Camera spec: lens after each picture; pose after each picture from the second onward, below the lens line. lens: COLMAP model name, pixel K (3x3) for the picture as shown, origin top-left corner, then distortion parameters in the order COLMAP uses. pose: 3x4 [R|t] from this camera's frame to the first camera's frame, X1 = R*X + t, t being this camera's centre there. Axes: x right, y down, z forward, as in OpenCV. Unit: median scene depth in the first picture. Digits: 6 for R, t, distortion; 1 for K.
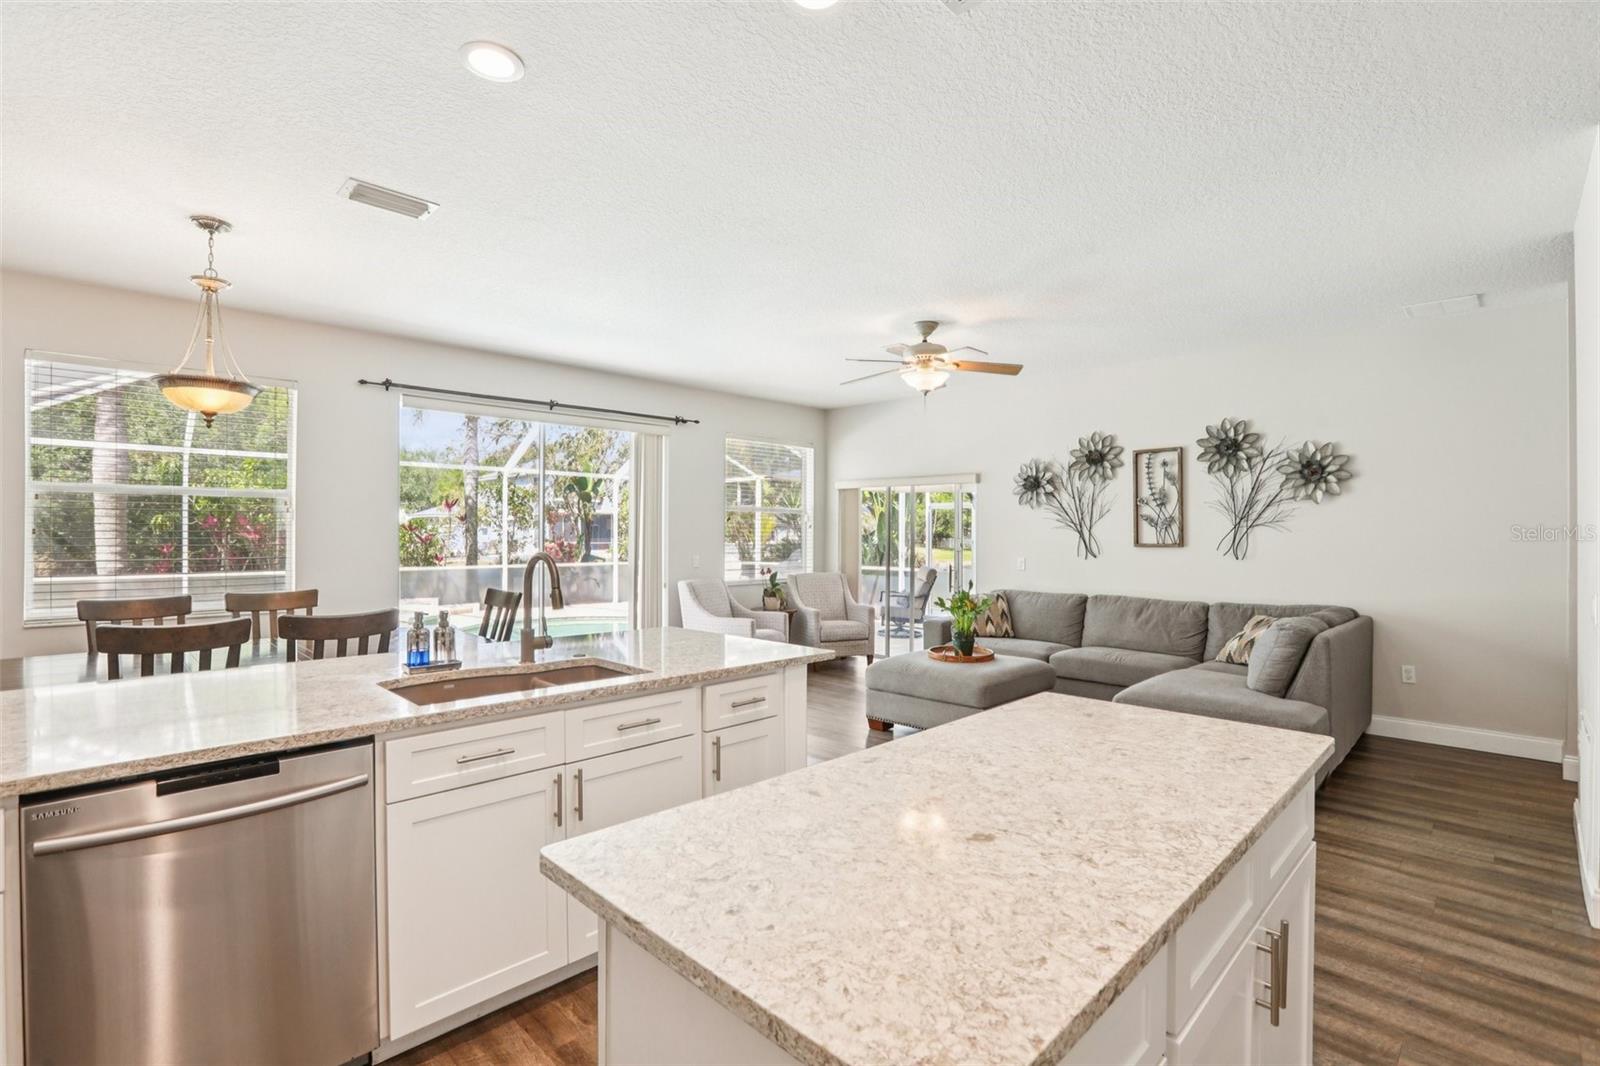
lens RADIAL K [[738.5, 0, 797.5], [0, 738.5, 534.1], [0, 0, 1]] dist [-0.058042, 0.025024]
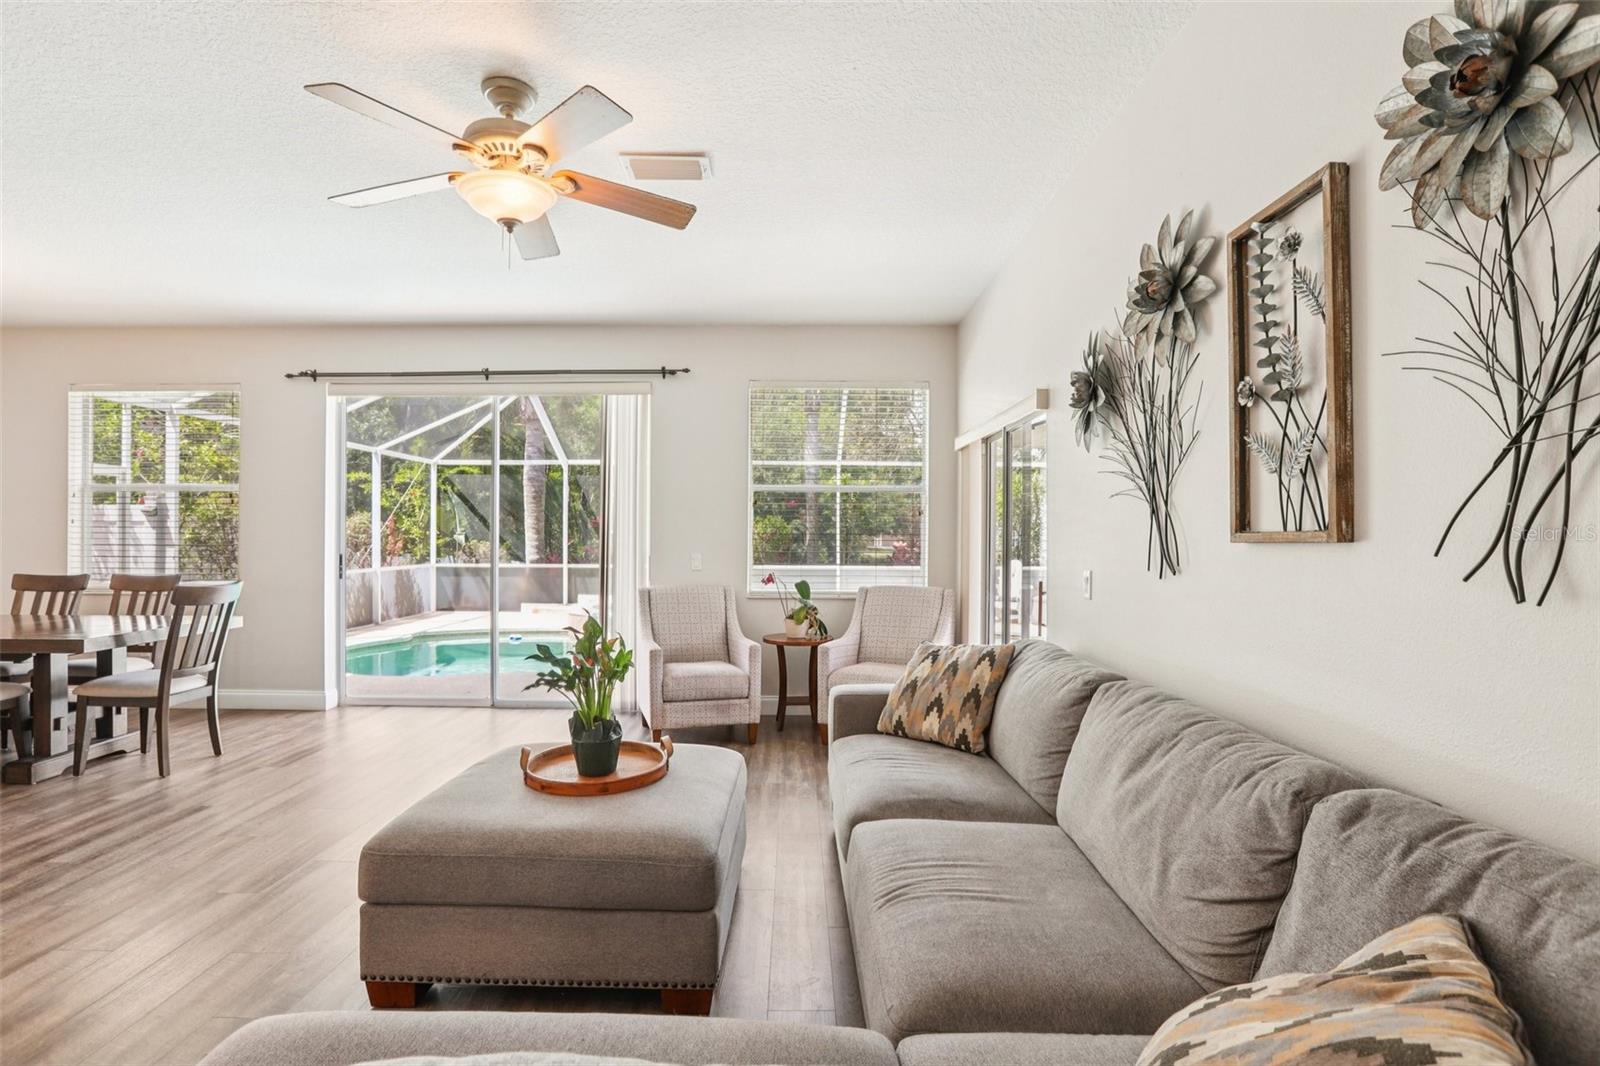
lens RADIAL K [[744.7, 0, 796.9], [0, 744.7, 517.2], [0, 0, 1]] dist [-0.049018, 0.015177]
pose [[0.717603, -0.017299, -0.696238, 0.561621], [0.001353, 0.999724, -0.023444, 0.014540], [0.696451, 0.015881, 0.717428, 0.670980]]
